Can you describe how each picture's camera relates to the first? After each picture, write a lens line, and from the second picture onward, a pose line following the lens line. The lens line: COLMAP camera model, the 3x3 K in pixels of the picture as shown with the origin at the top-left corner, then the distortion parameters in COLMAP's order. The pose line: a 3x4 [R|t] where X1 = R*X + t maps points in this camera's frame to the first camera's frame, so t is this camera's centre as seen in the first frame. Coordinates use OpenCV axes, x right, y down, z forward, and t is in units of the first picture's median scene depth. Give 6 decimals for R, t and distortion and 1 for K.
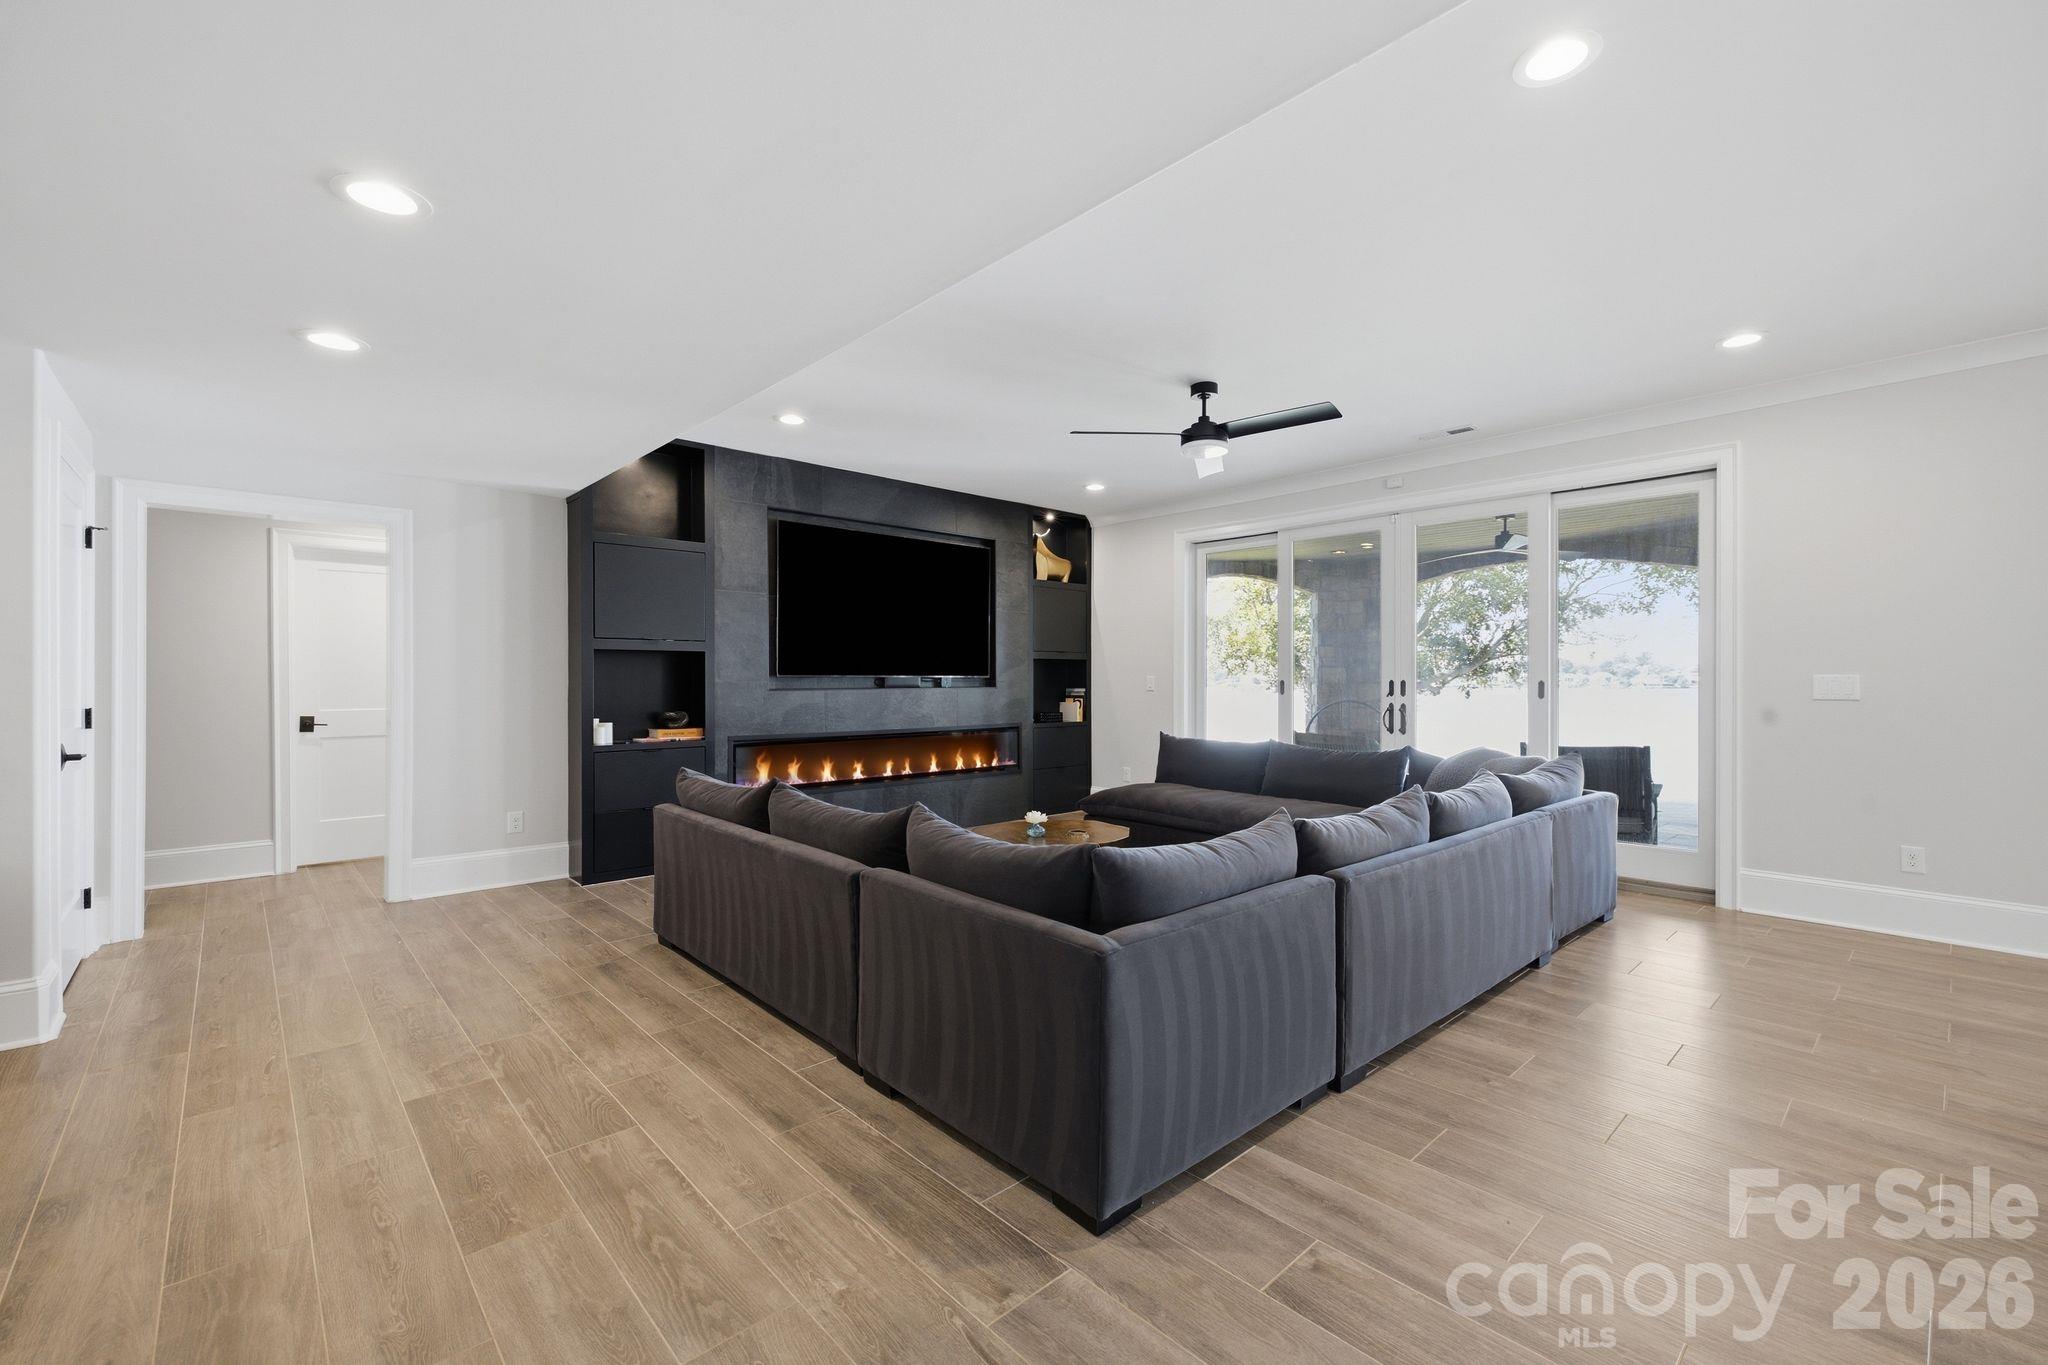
lens RADIAL K [[865.5, 0, 1025.3], [0, 865.5, 675.7], [0, 0, 1]] dist [0.004504, 0.000710]
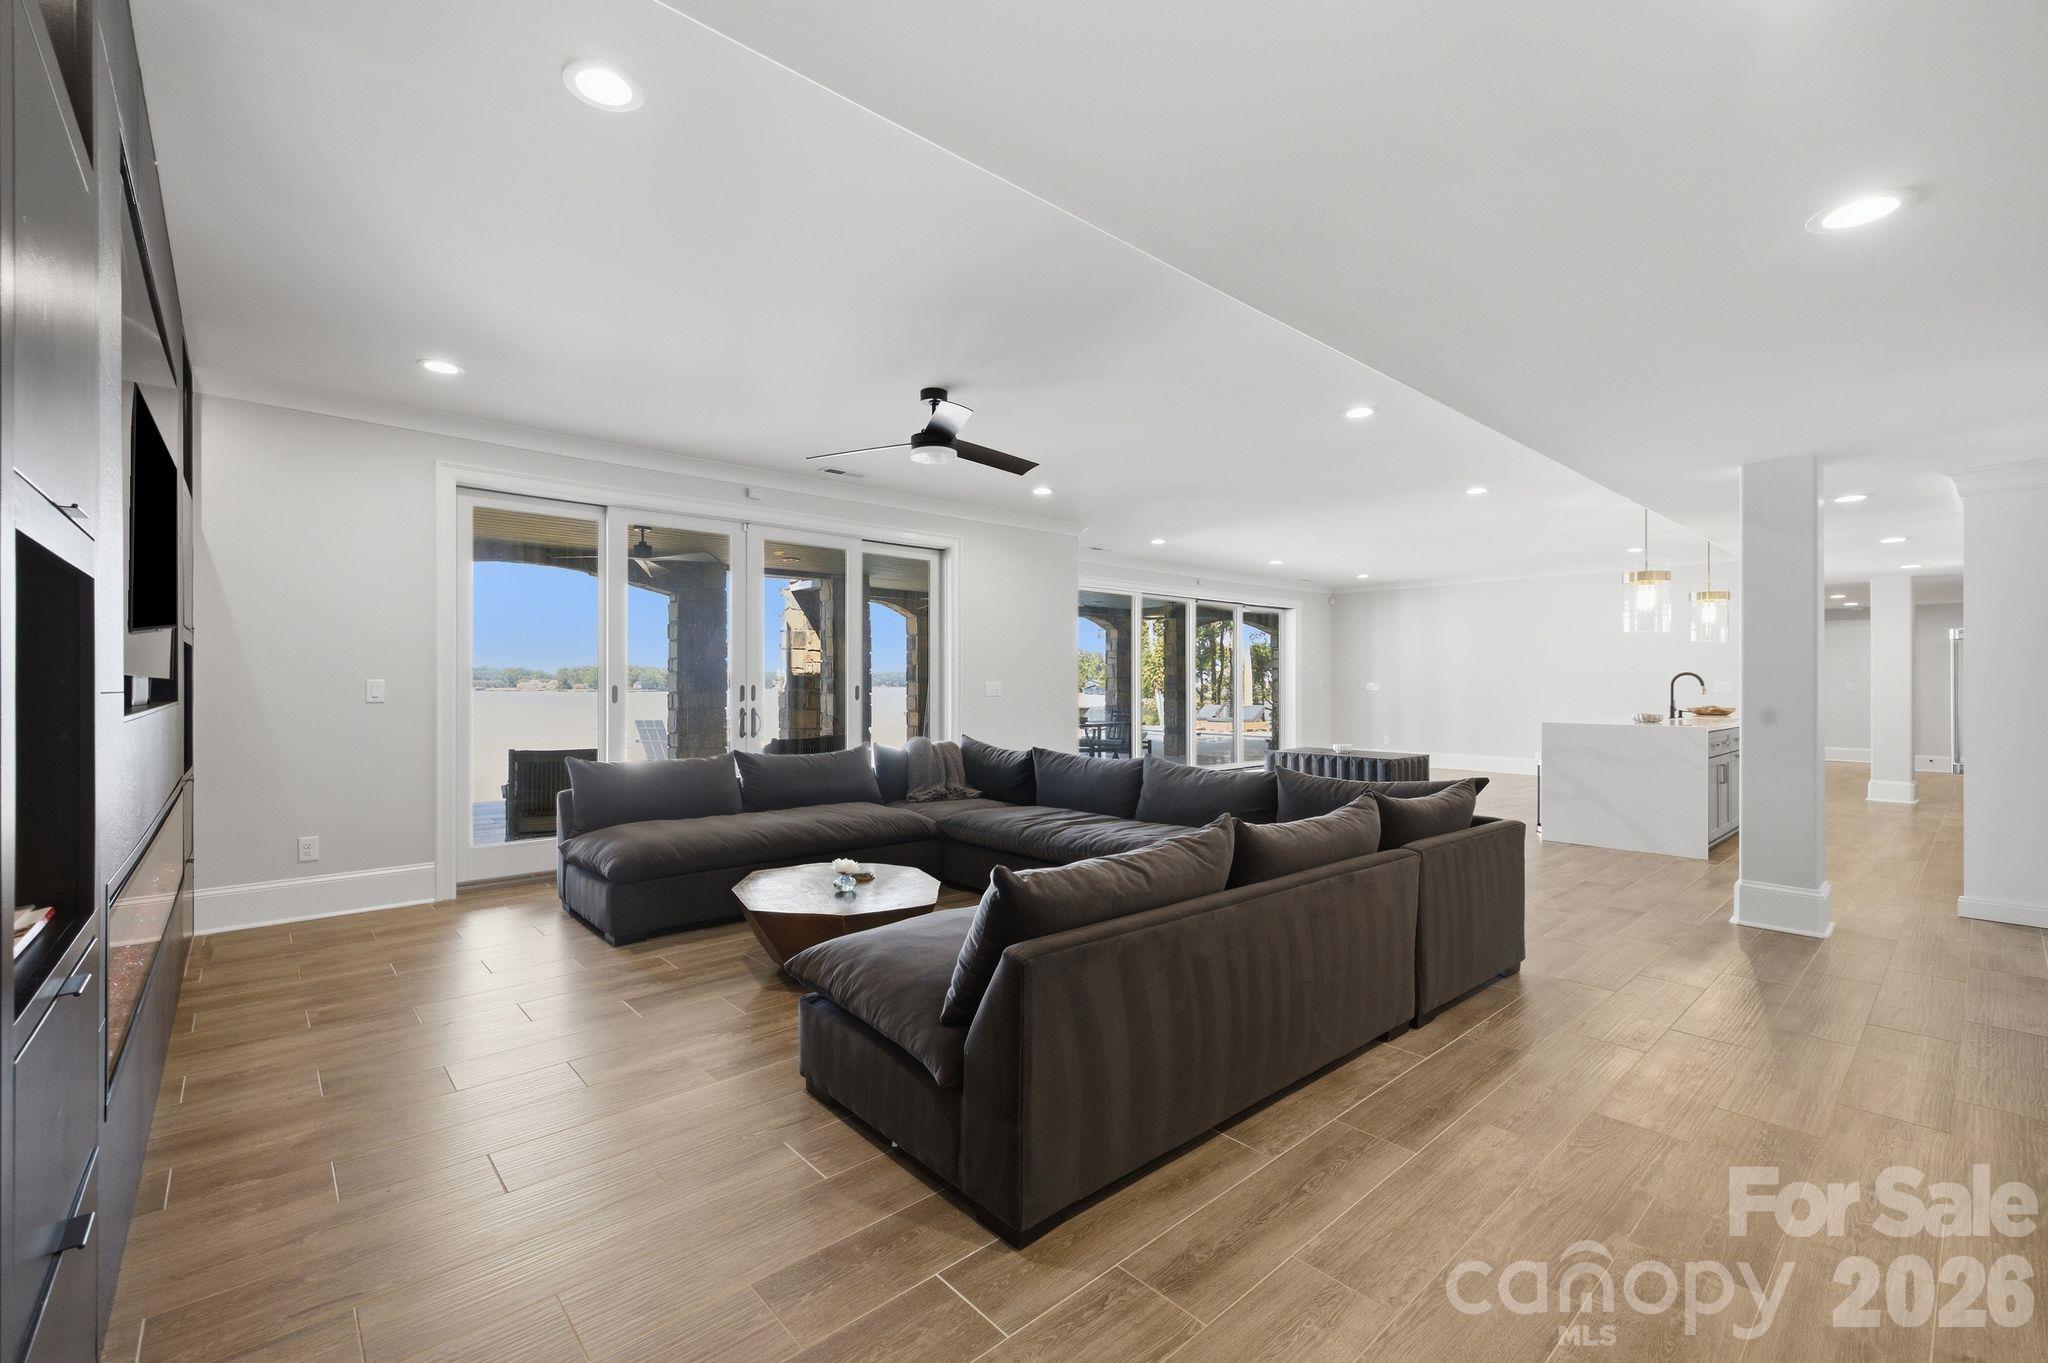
lens RADIAL K [[865.5, 0, 1025.7], [0, 865.5, 684.6], [0, 0, 1]] dist [0.004504, 0.000710]
pose [[-0.010329, -0.000425, 0.999947, -0.599924], [-0.002647, 0.999996, 0.000398, 0.003135], [-0.999943, -0.002643, -0.010331, 0.677889]]
